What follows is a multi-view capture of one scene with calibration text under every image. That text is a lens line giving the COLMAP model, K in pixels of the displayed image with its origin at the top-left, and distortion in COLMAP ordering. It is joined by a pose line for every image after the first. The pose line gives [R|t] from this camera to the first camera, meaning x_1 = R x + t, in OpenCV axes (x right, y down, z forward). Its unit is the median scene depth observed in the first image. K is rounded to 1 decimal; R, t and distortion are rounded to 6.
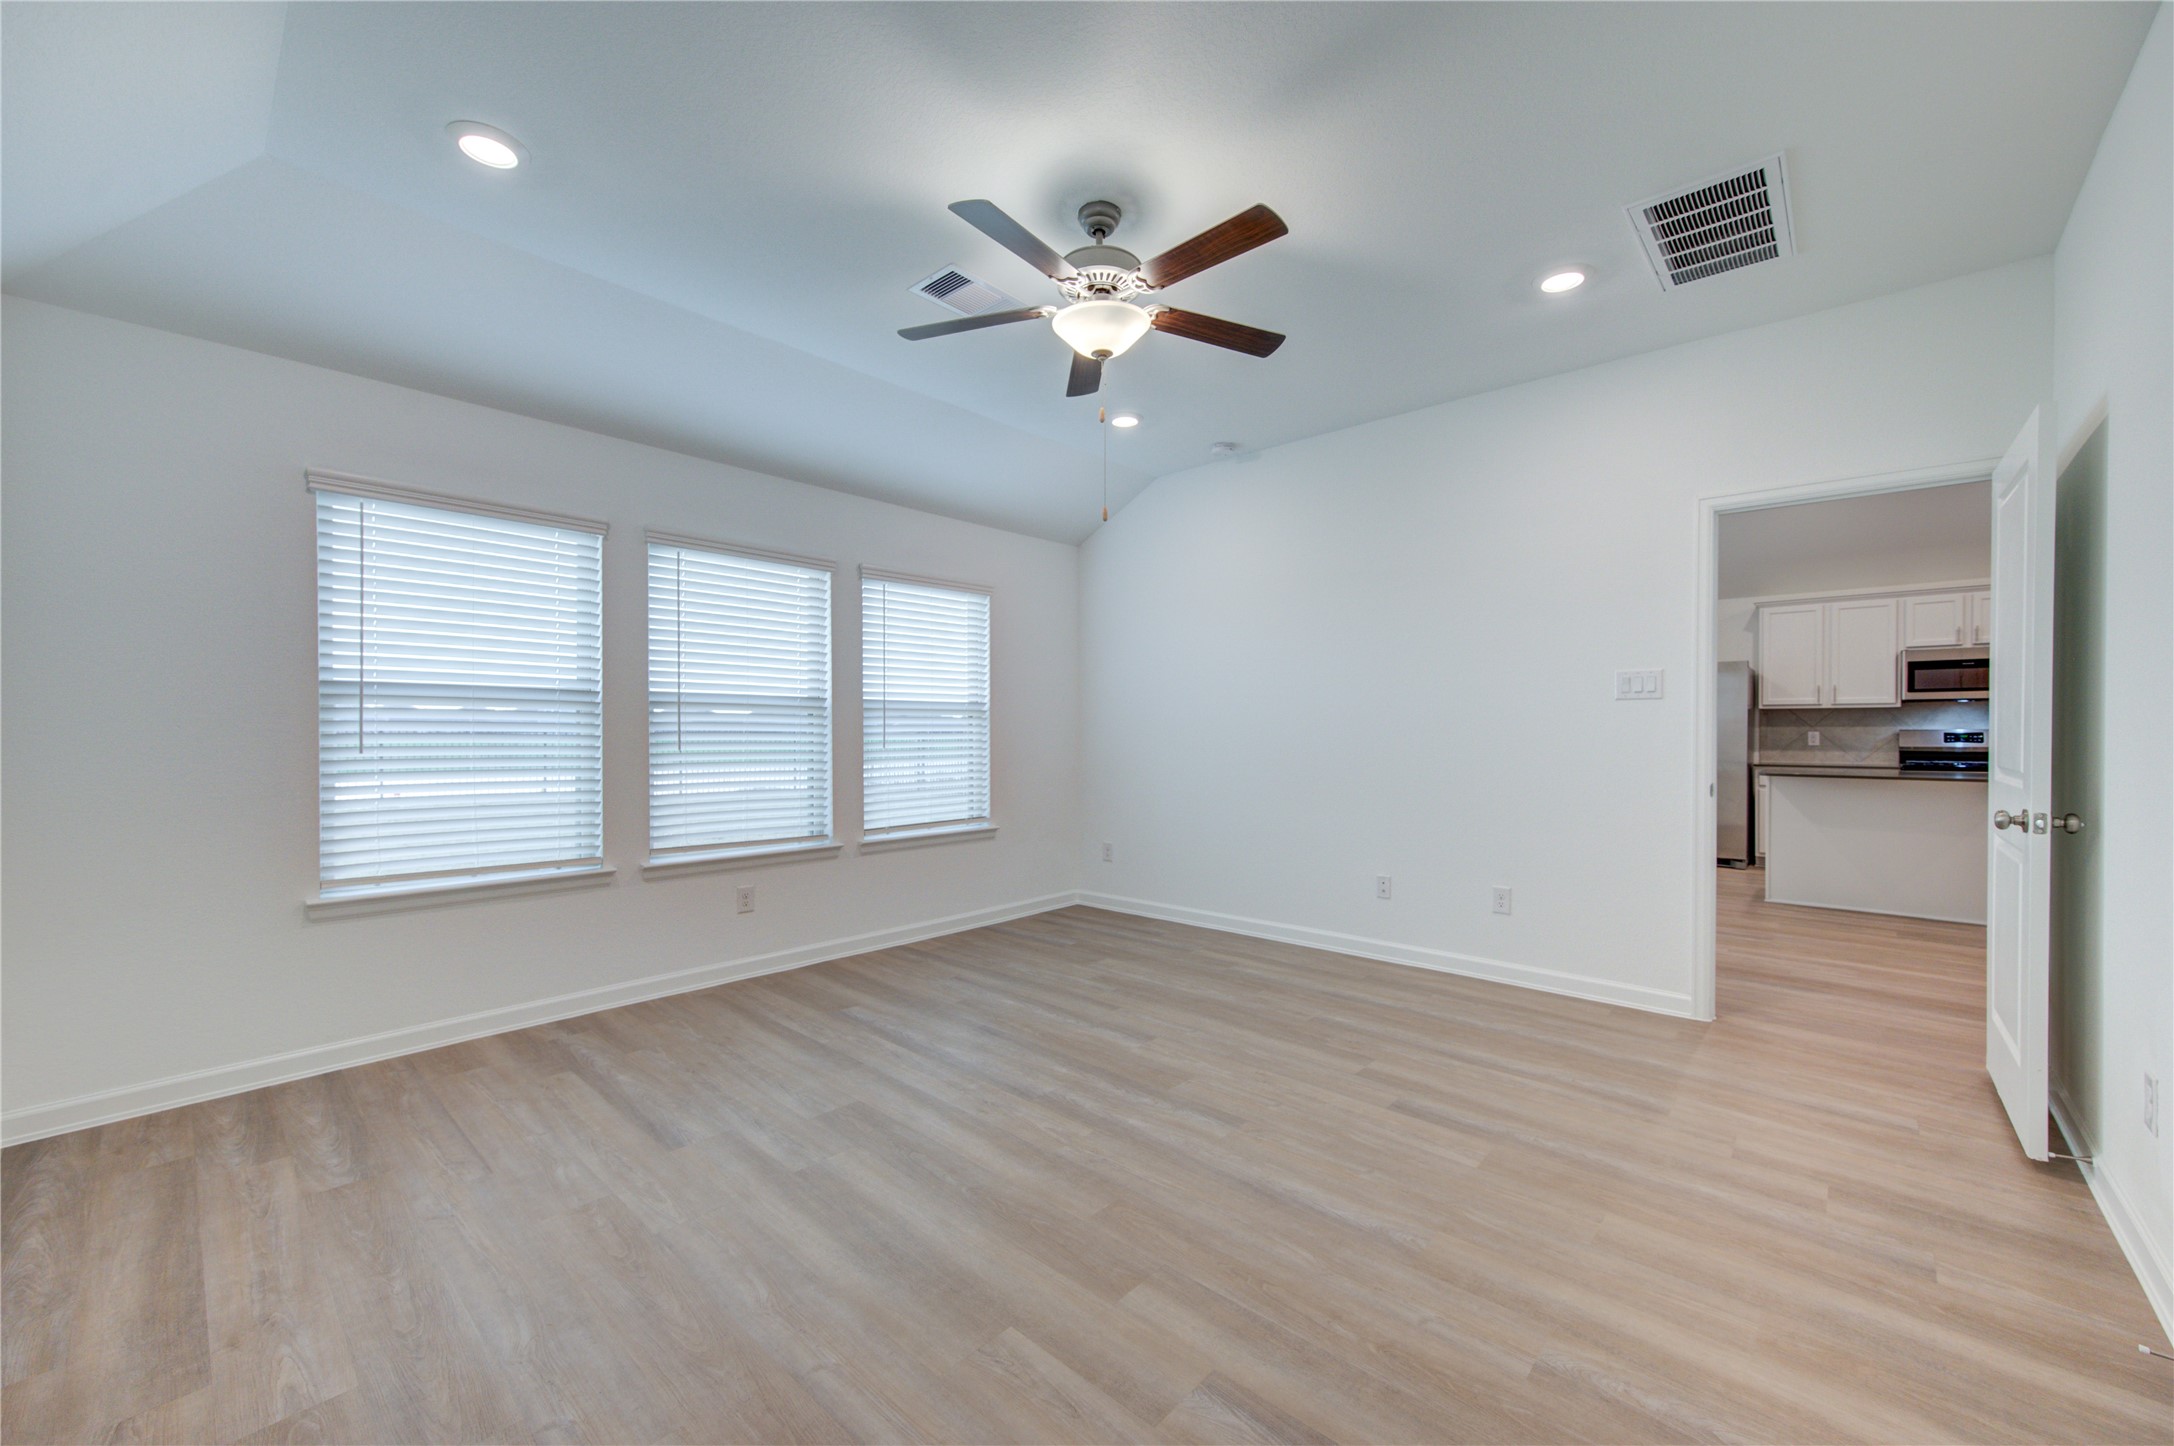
lens RADIAL K [[854.1, 0, 1100.3], [0, 854.1, 733.6], [0, 0, 1]] dist [0.001562, -0.000253]
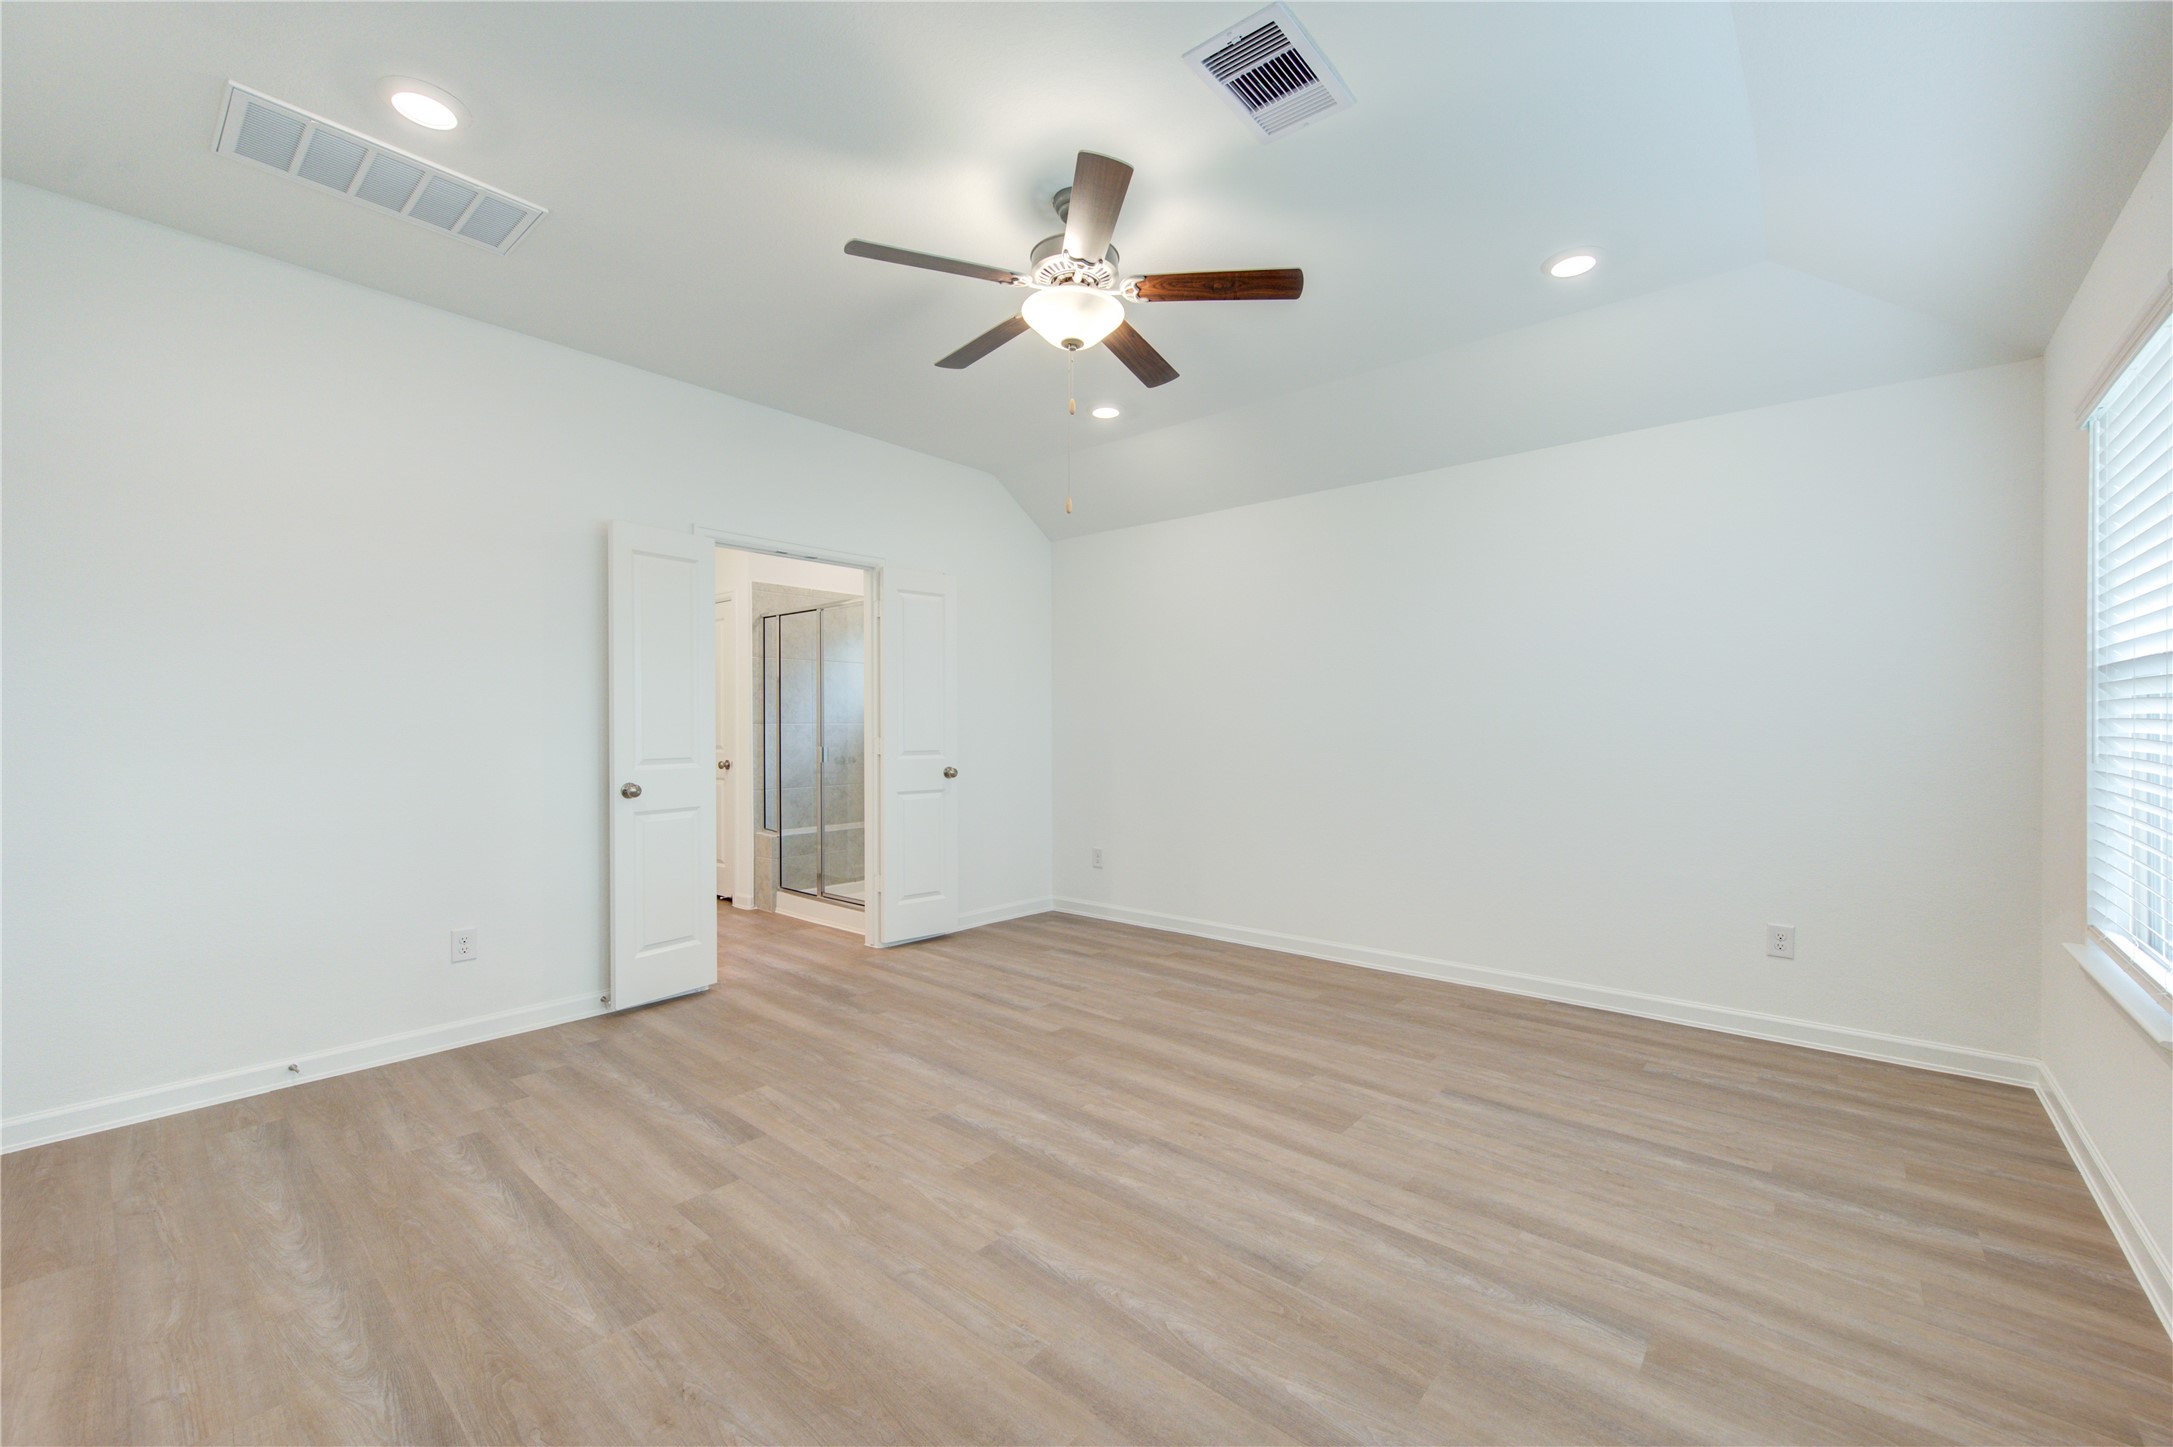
lens RADIAL K [[865.5, 0, 1051.7], [0, 865.5, 724.4], [0, 0, 1]] dist [0.002460, -0.000066]
pose [[-0.999684, 0.002361, 0.025033, 0.000213], [0.002494, 0.999983, 0.005282, -0.009603], [-0.025020, 0.005343, -0.999673, 1.638679]]
